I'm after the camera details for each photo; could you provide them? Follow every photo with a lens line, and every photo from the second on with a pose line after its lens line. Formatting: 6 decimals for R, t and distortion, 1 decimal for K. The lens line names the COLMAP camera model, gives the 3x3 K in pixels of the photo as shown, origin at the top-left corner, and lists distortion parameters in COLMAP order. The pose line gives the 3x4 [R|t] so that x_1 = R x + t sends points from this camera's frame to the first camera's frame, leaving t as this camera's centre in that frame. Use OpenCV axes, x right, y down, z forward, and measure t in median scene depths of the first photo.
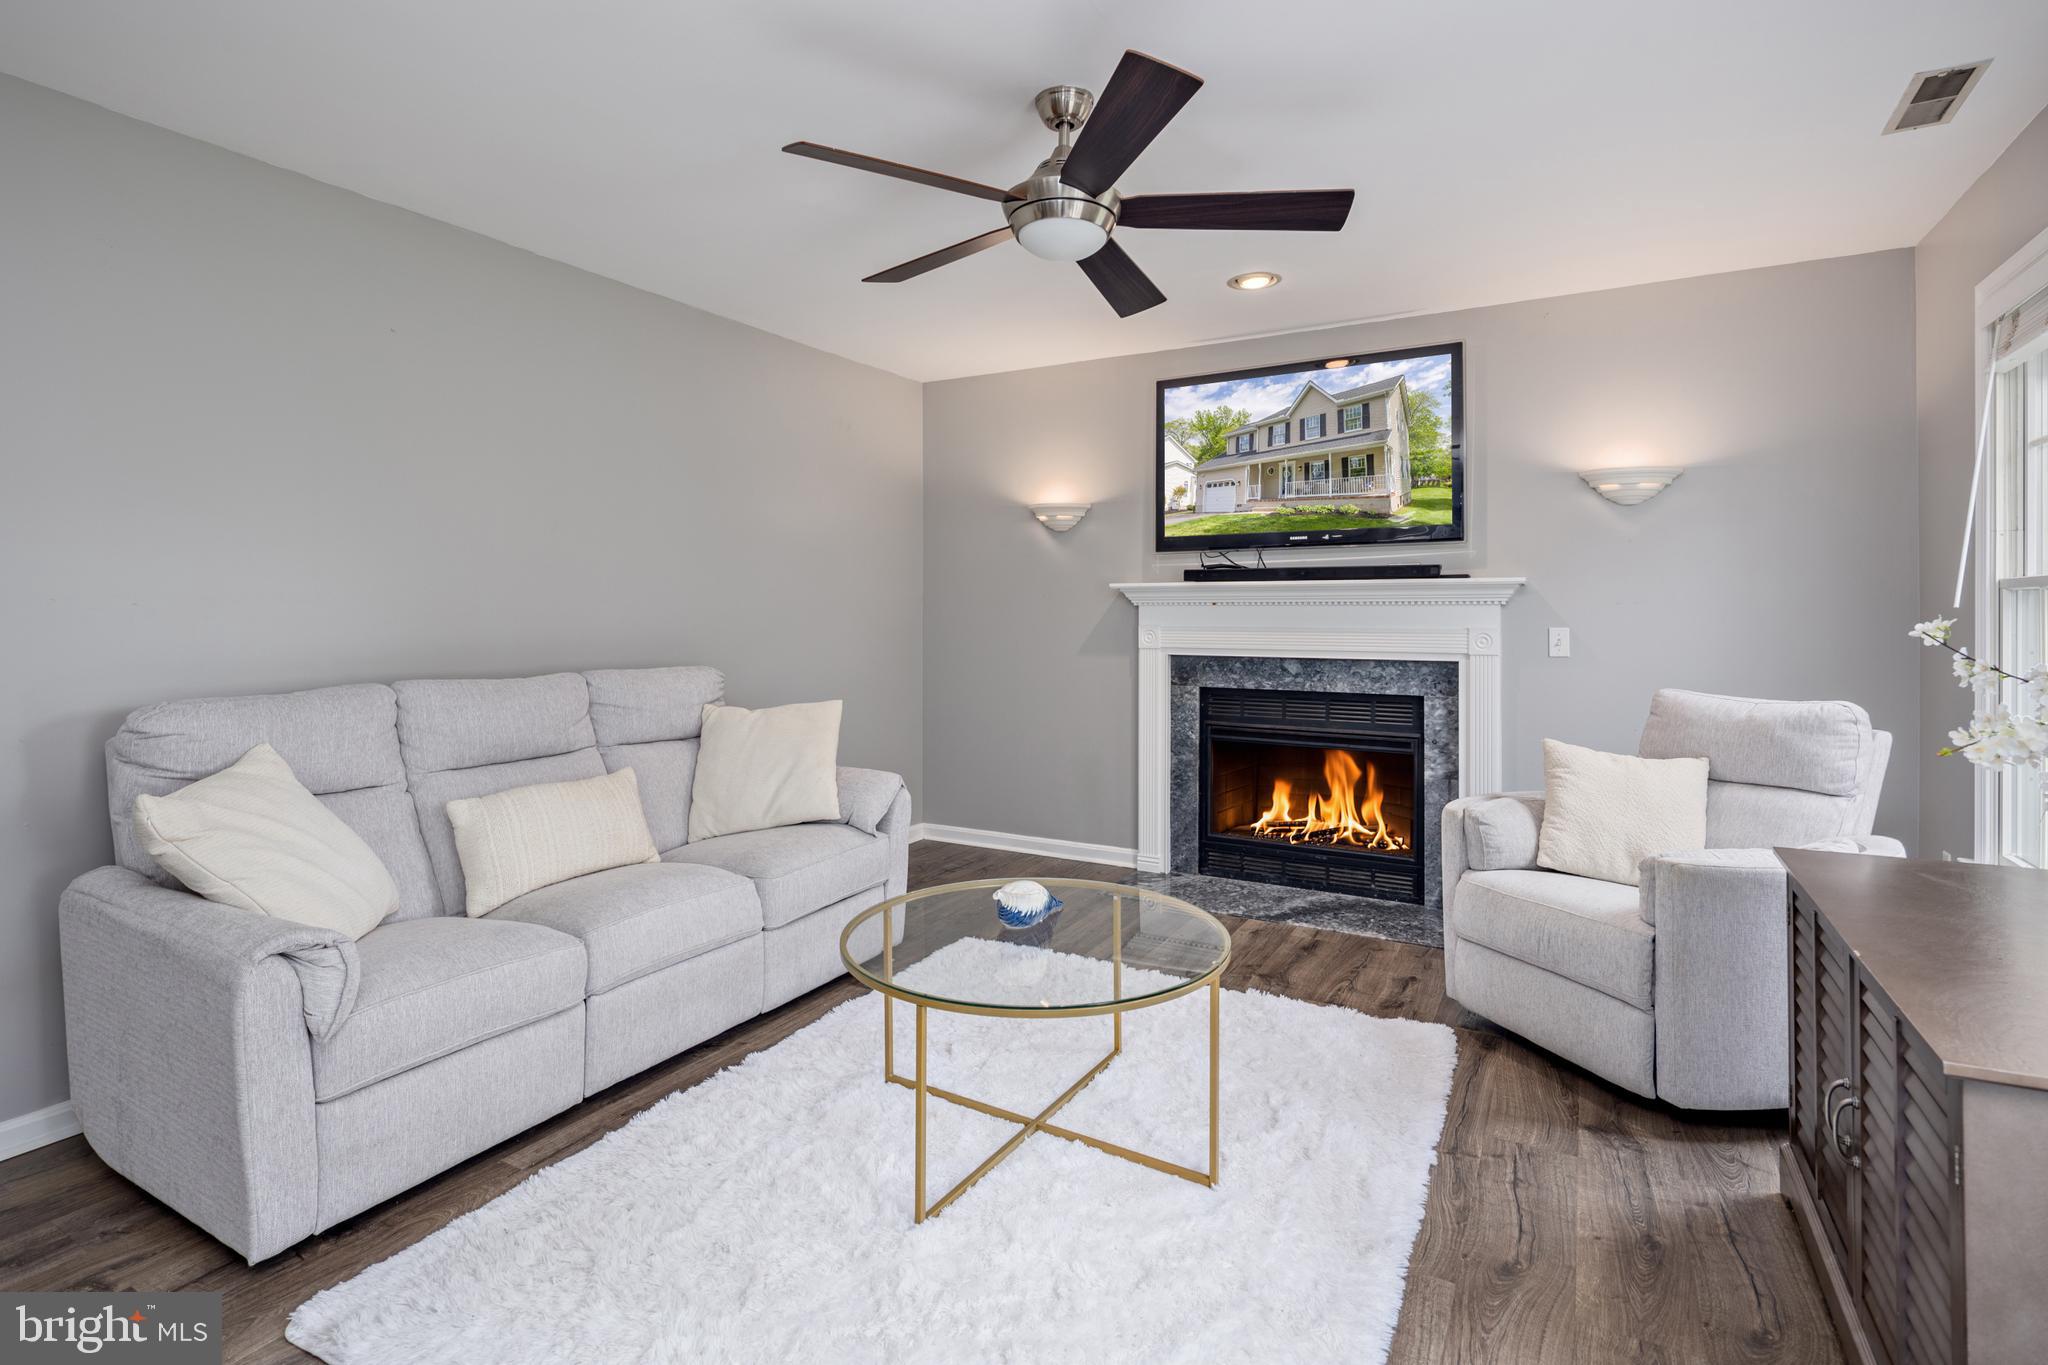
lens RADIAL K [[1013.4, 0, 1013.1], [0, 1013.4, 610.2], [0, 0, 1]] dist [-0.000035, -0.000096]
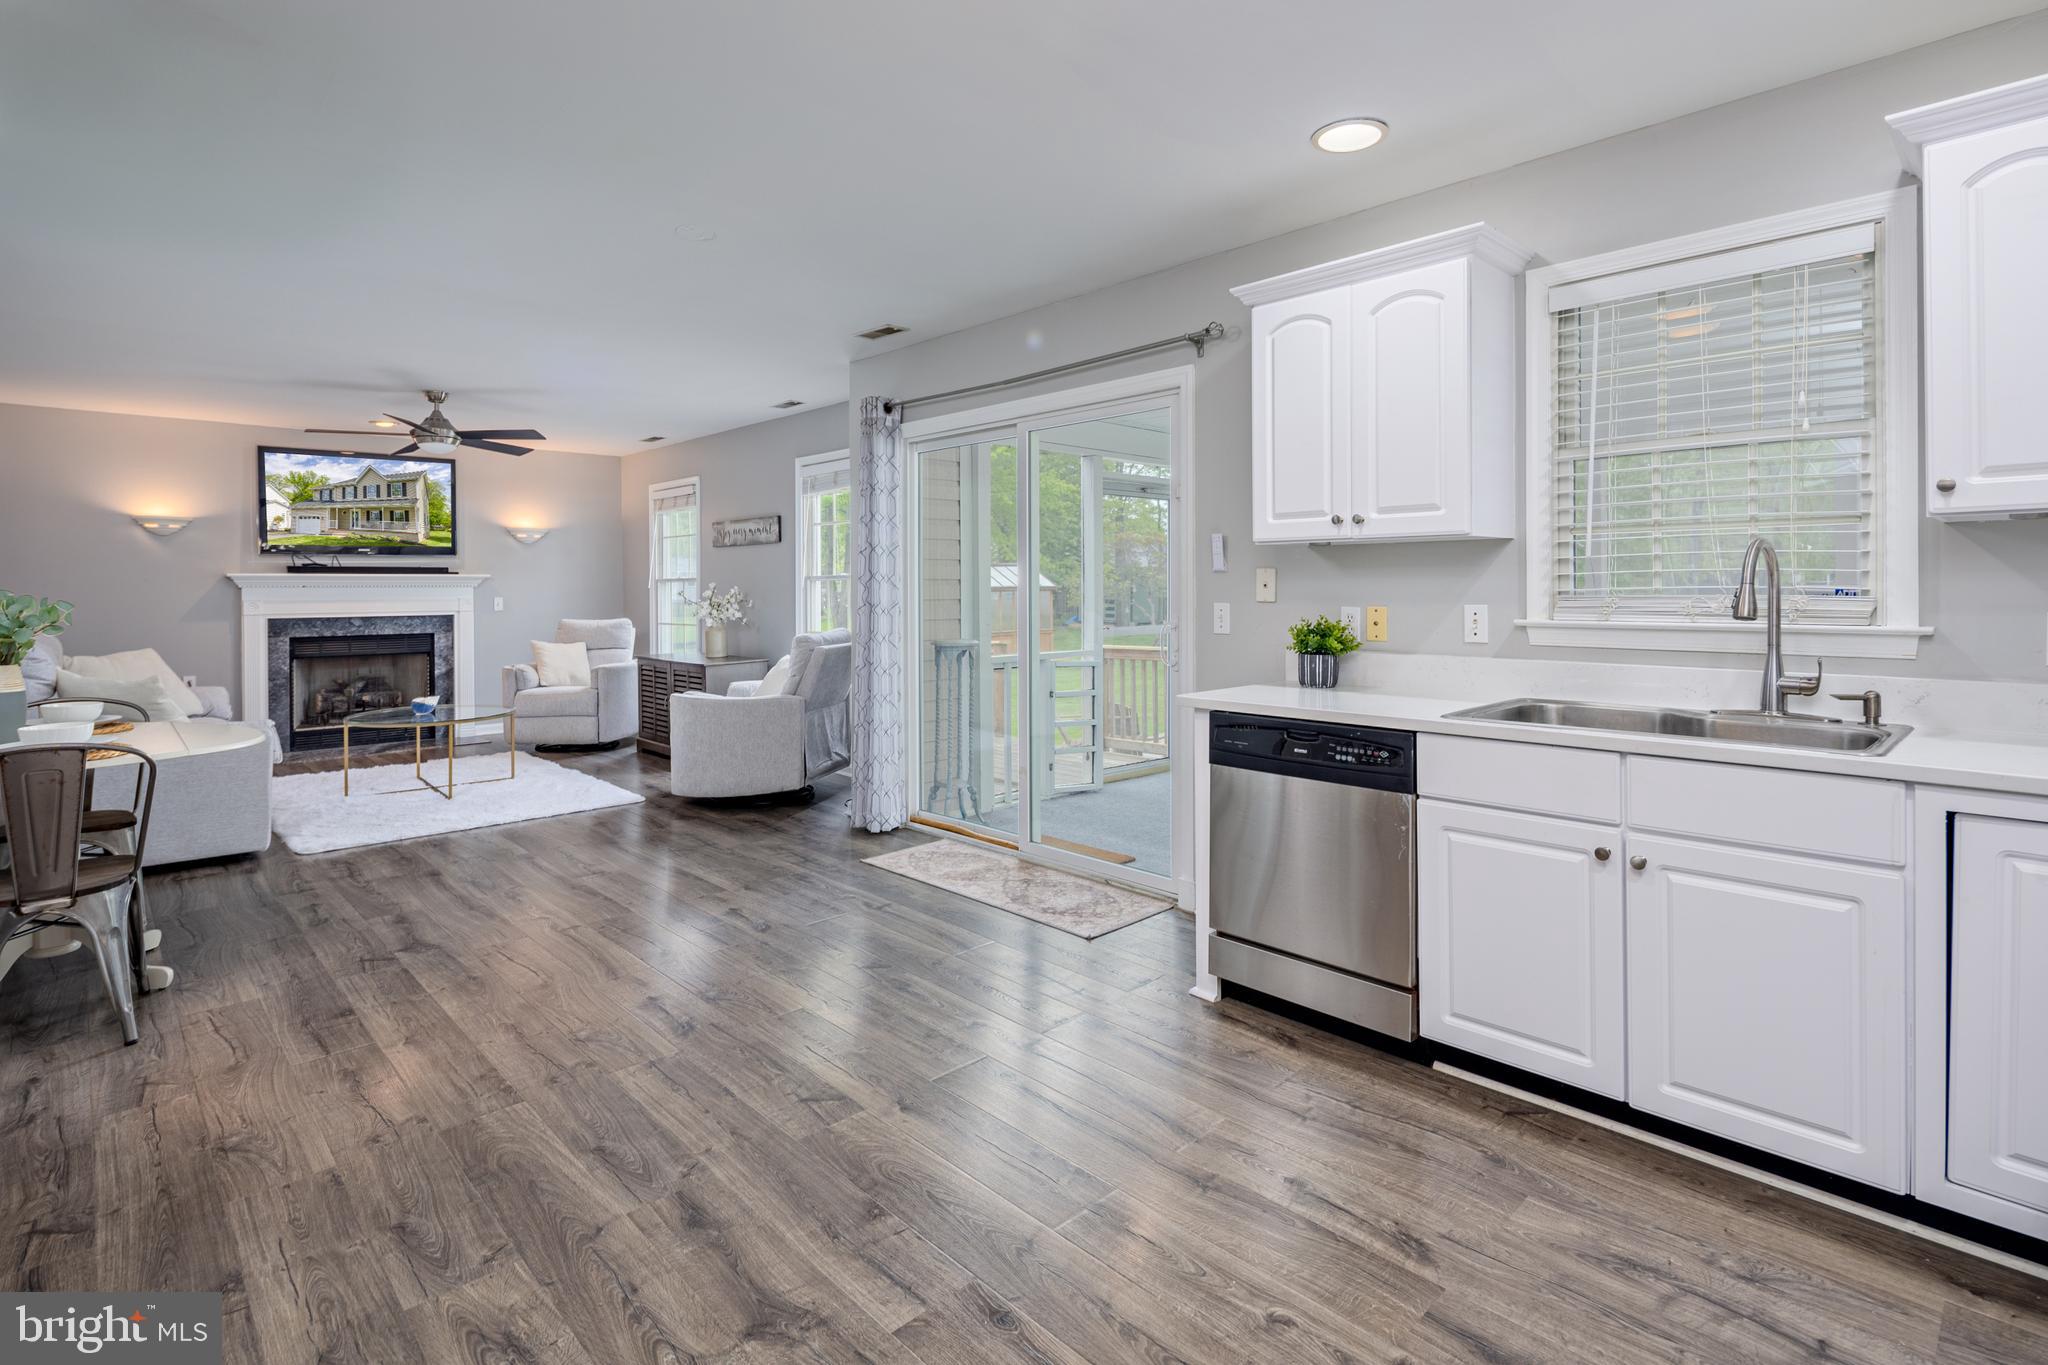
lens RADIAL K [[996.2, 0, 1016.9], [0, 996.2, 592.2], [0, 0, 1]] dist [0.003150, -0.001741]
pose [[0.293754, -0.007157, 0.955854, -1.134713], [0.007453, 0.999959, 0.005197, 0.002629], [-0.955852, 0.005597, 0.293795, -0.676605]]
